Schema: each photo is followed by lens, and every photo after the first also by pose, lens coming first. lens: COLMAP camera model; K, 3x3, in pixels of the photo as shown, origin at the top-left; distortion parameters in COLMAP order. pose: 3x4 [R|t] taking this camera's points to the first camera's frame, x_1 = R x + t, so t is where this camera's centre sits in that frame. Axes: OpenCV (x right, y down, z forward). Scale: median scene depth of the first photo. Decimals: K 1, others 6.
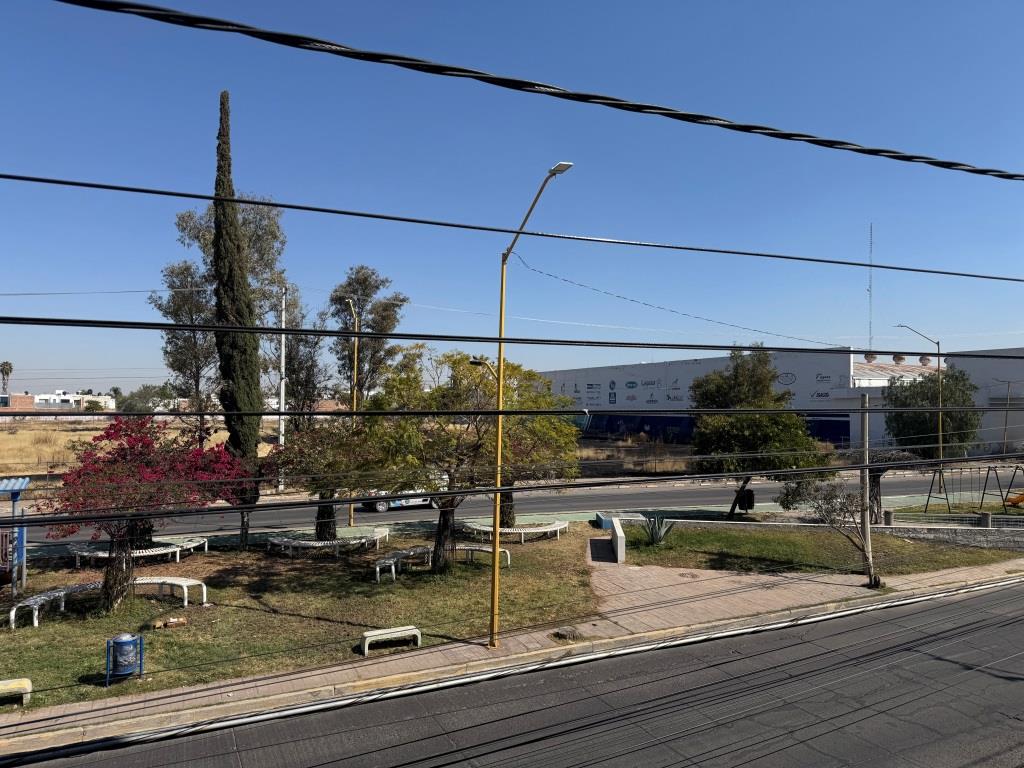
lens RADIAL K [[727.2, 0, 517.3], [0, 727.2, 385.7], [0, 0, 1]] dist [0.007017, -0.006685]
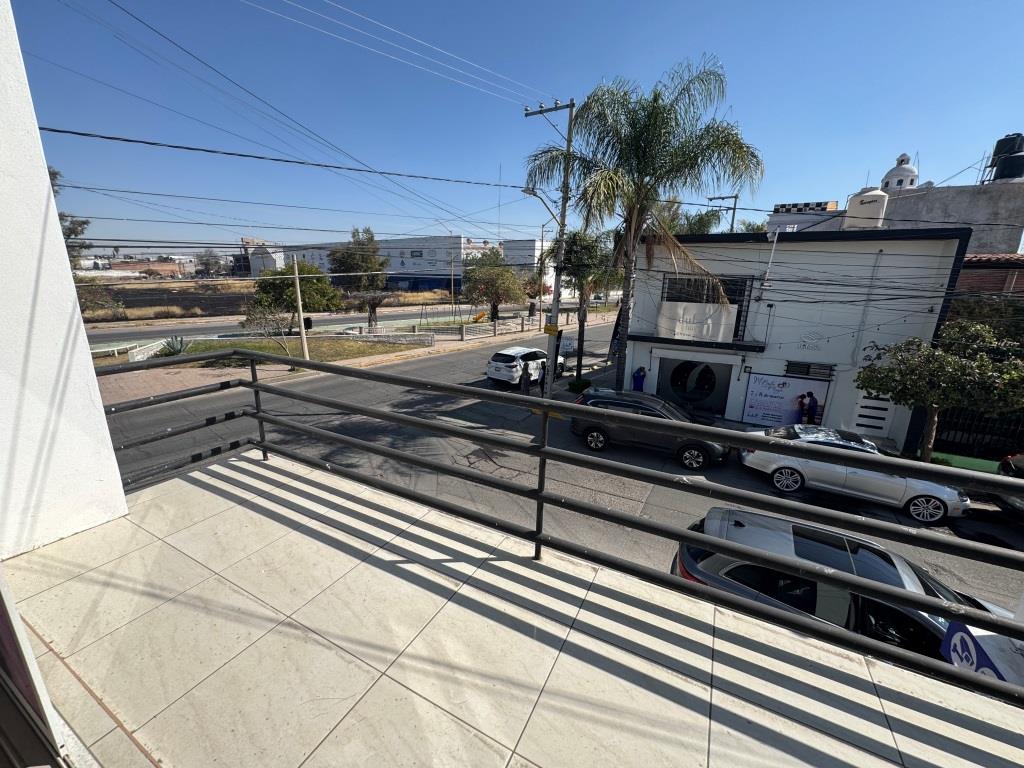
lens RADIAL K [[408.0, 0, 512.0], [0, 408.0, 384.0], [0, 0, 1]] dist [-0.002870, -0.000449]
pose [[0.916727, -0.097623, 0.387403, 0.441488], [-0.019070, 0.957888, 0.286507, 0.014295], [-0.399059, -0.270037, 0.876260, -0.051380]]
